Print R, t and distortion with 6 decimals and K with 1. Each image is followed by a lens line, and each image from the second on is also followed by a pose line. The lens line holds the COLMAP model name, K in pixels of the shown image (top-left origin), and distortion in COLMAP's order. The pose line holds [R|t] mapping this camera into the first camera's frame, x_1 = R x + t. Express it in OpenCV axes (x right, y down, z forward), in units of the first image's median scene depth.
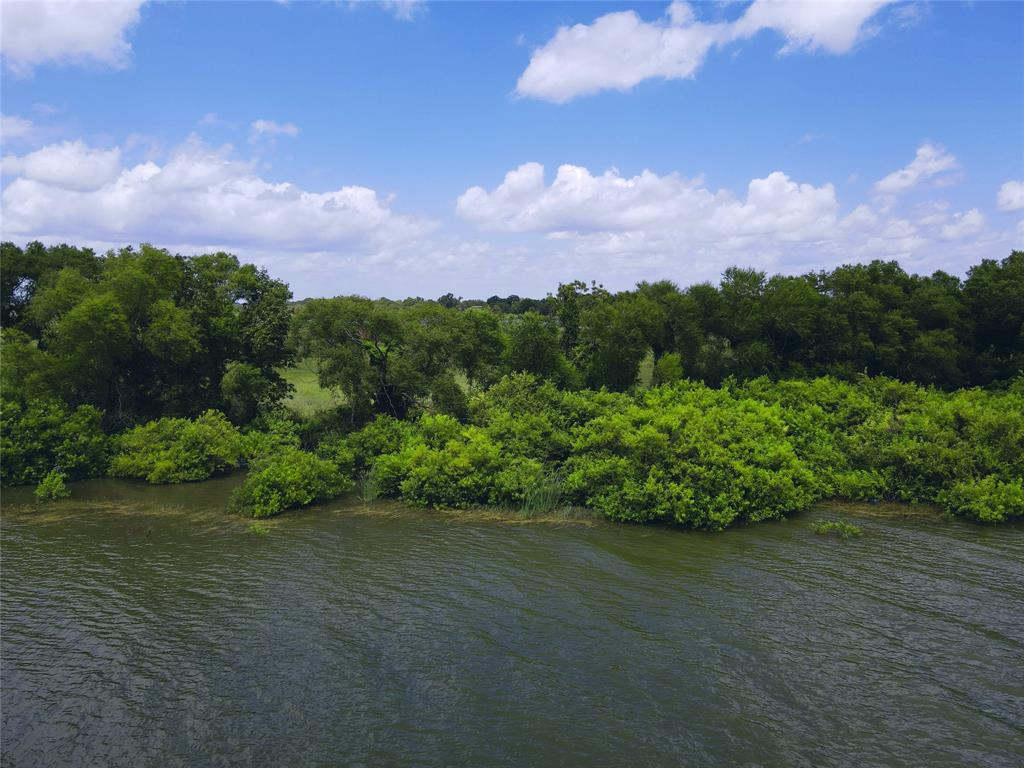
lens RADIAL K [[750.5, 0, 513.4], [0, 750.5, 380.8], [0, 0, 1]] dist [0.028397, -0.009400]
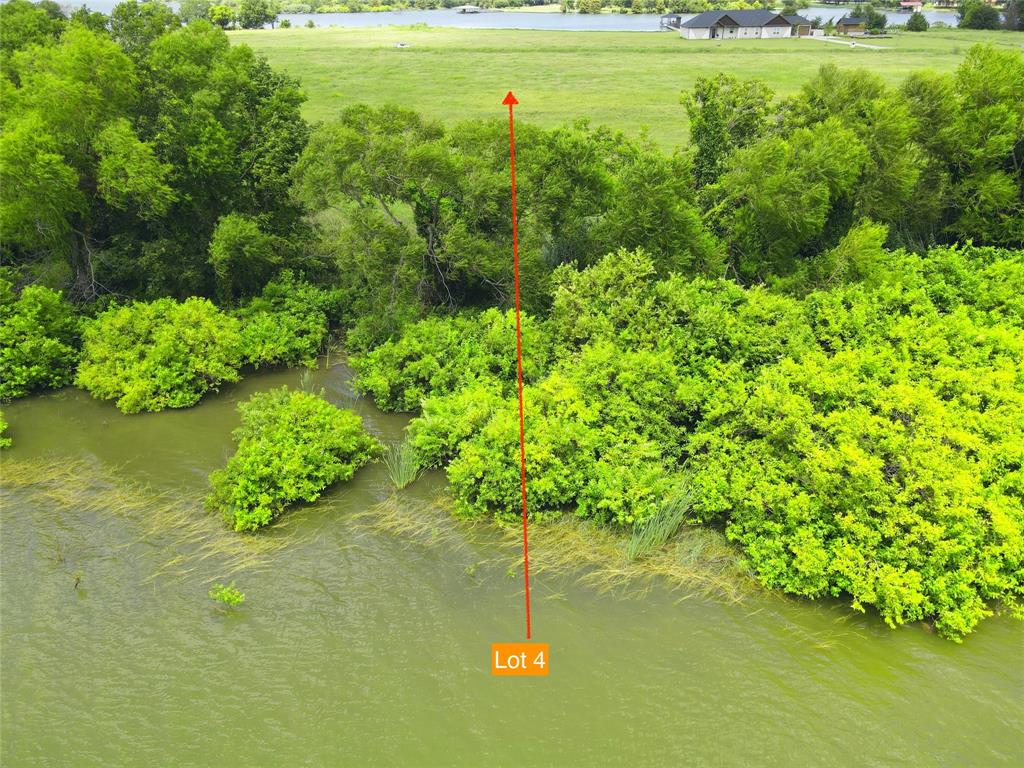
lens RADIAL K [[750.5, 0, 507.1], [0, 750.5, 385.9], [0, 0, 1]] dist [0.028397, -0.009400]
pose [[0.992785, 0.056669, -0.105674, -0.025561], [-0.012816, 0.926377, 0.376378, -0.169502], [0.119223, -0.372308, 0.920420, 0.359800]]
